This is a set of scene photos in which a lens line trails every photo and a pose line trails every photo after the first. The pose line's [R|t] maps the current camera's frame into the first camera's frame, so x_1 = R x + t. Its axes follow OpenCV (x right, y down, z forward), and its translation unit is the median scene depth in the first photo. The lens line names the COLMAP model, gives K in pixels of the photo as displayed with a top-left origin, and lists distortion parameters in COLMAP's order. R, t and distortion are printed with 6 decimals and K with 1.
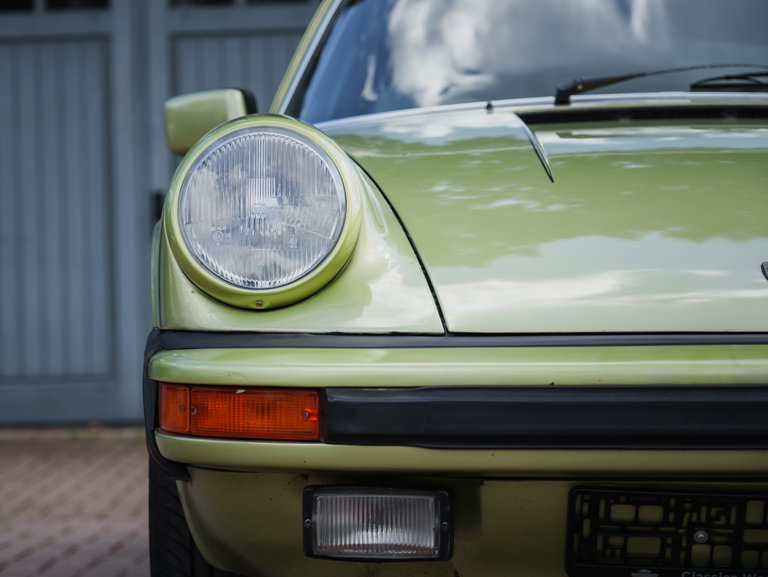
lens RADIAL K [[2048.9, 0, 384.0], [0, 2048.9, 288.5], [0, 0, 1]] dist [0.130330, 0.643953]
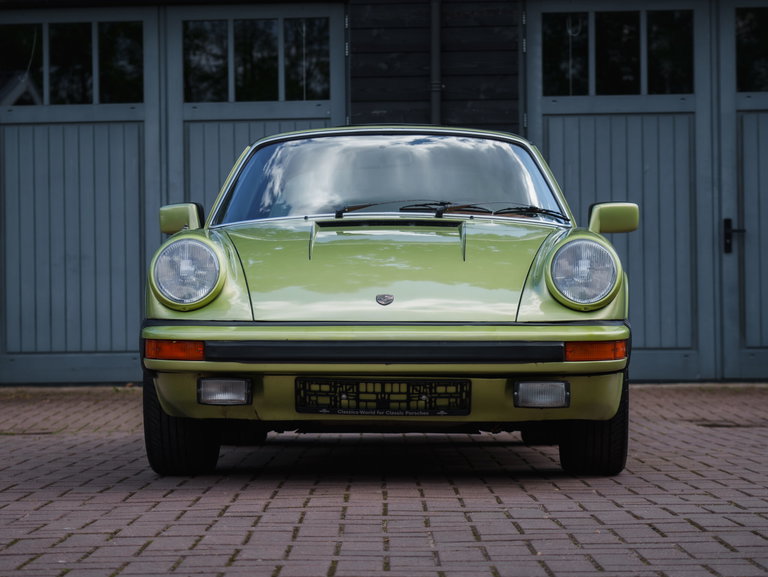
lens RADIAL K [[1553.5, 0, 384.0], [0, 1553.5, 288.5], [0, 0, 1]] dist [0.053366, -0.126296]
pose [[0.999750, 0.010697, 0.019627, 0.152134], [-0.010663, 0.999941, -0.001831, -0.017145], [-0.019645, 0.001622, 0.999806, -0.962641]]
